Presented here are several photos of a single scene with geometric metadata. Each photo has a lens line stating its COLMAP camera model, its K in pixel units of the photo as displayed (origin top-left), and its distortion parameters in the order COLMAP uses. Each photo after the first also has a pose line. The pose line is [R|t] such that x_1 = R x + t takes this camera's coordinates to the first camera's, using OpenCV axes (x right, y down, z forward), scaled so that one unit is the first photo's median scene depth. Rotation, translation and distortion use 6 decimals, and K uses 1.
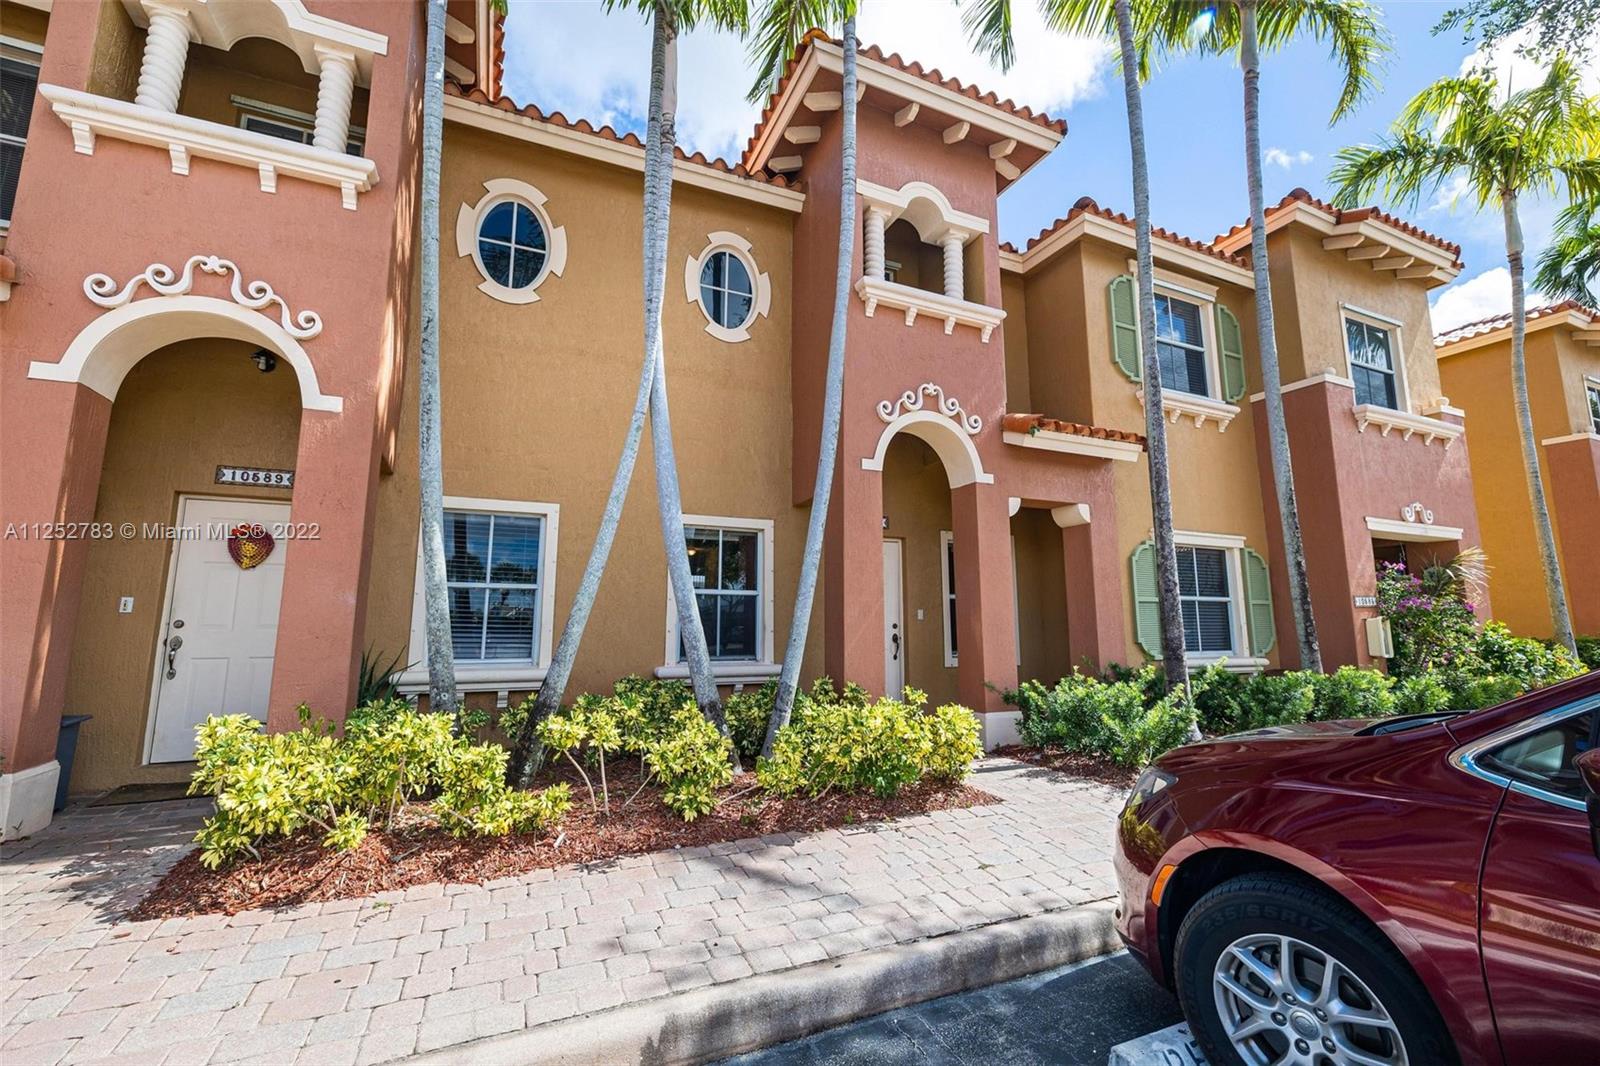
lens RADIAL K [[673.8, 0, 799.7], [0, 673.8, 527.4], [0, 0, 1]] dist [-0.001244, 0.000113]
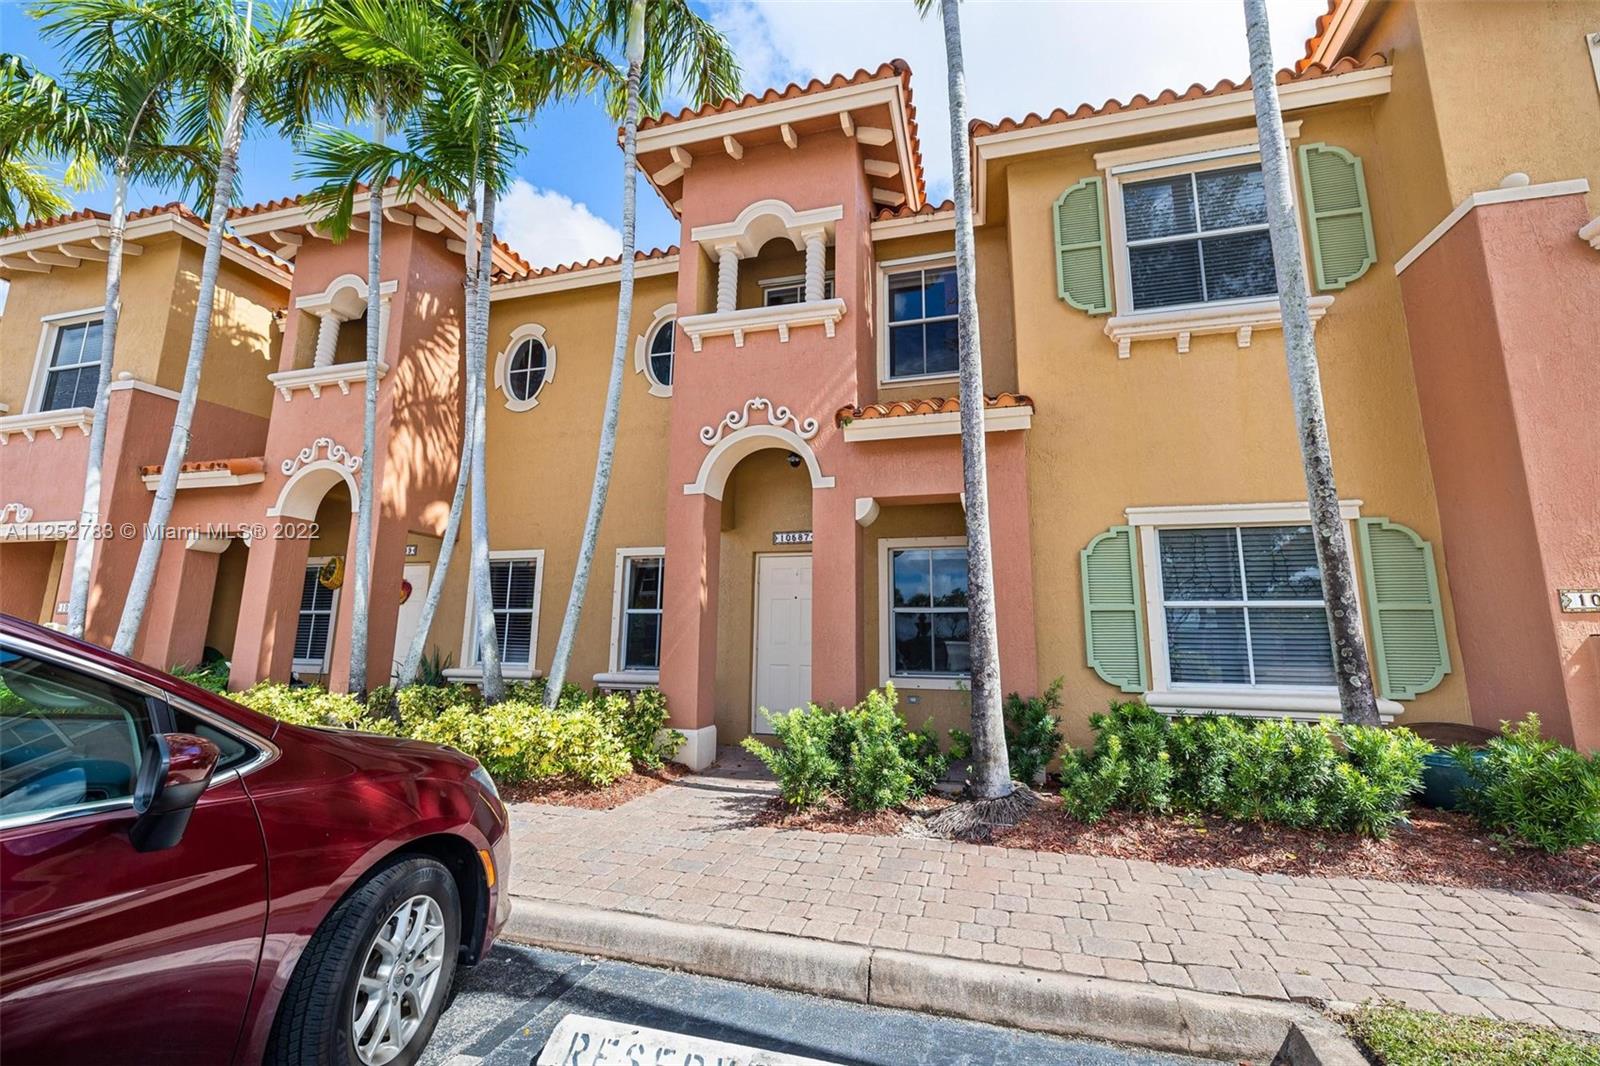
lens RADIAL K [[606.4, 0, 851.6], [0, 606.4, 567.2], [0, 0, 1]] dist [-0.003998, -0.000143]
pose [[0.804572, -0.068272, -0.589917, 0.790328], [0.076117, 0.997032, -0.011574, 0.056045], [0.588956, -0.035591, 0.807381, 0.340332]]
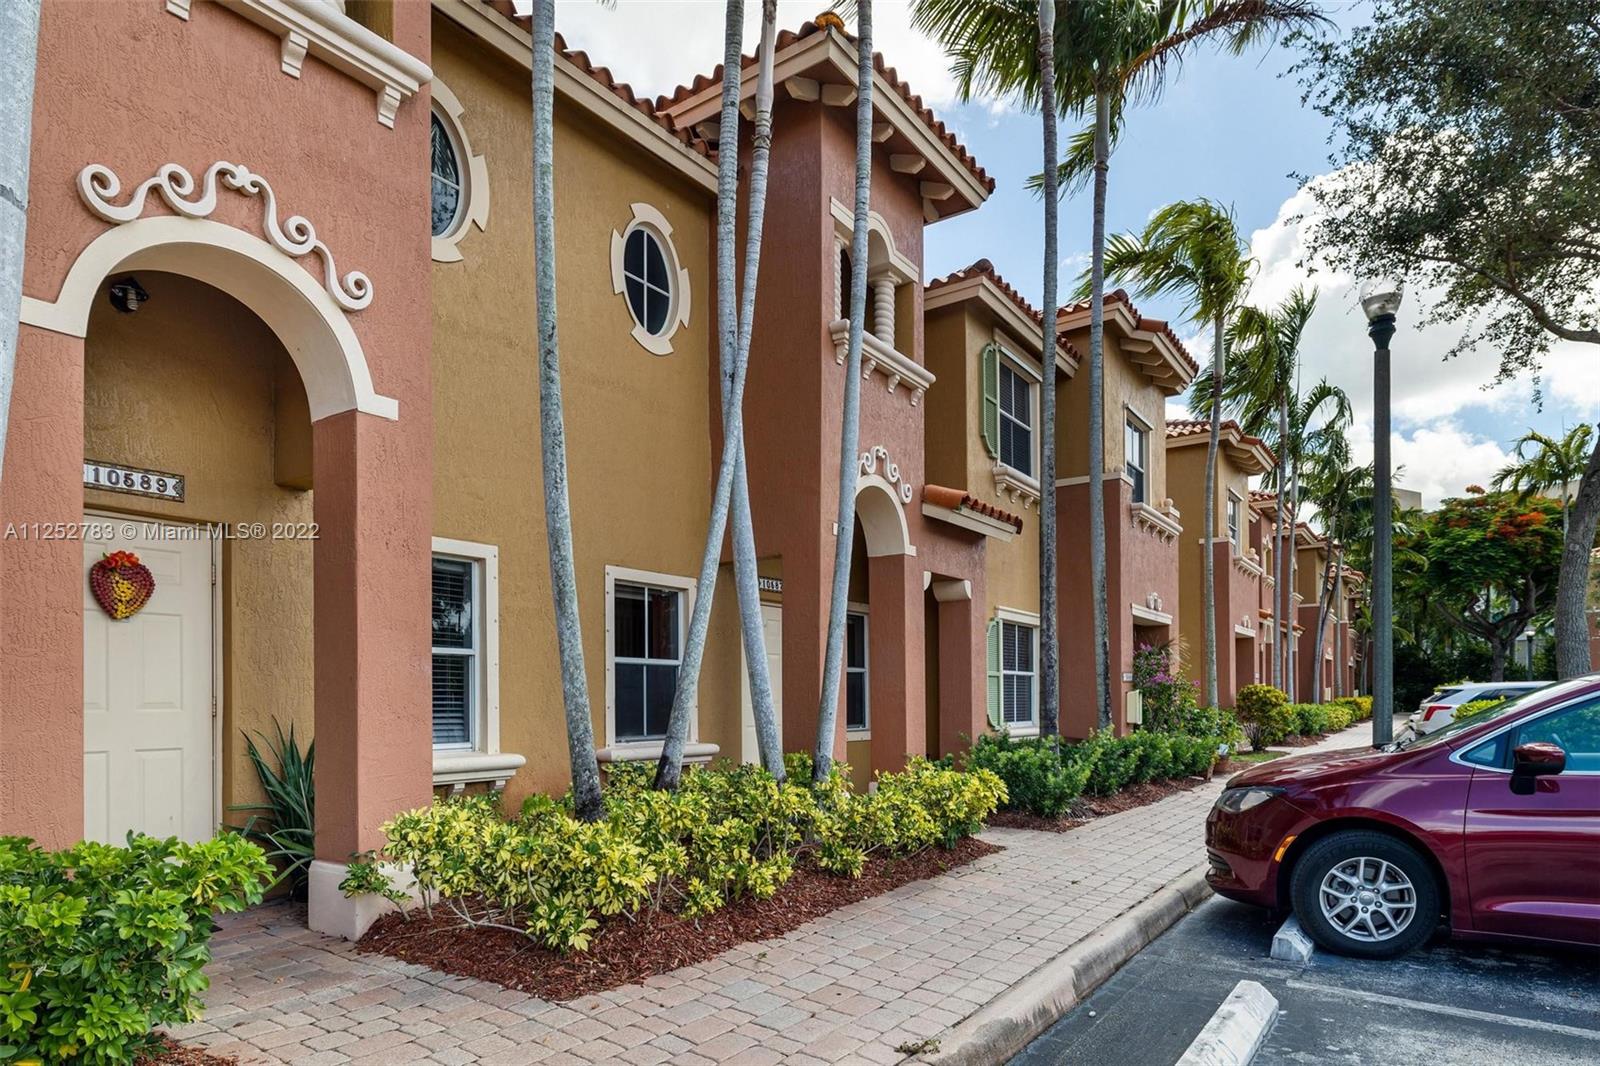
lens RADIAL K [[935.2, 0, 802.6], [0, 935.2, 698.3], [0, 0, 1]] dist [0.004420, -0.002630]
pose [[0.857716, -0.005248, 0.514098, -0.555649], [-0.067297, 0.990198, 0.122386, -0.015544], [-0.509701, -0.139569, 0.848955, -0.105435]]
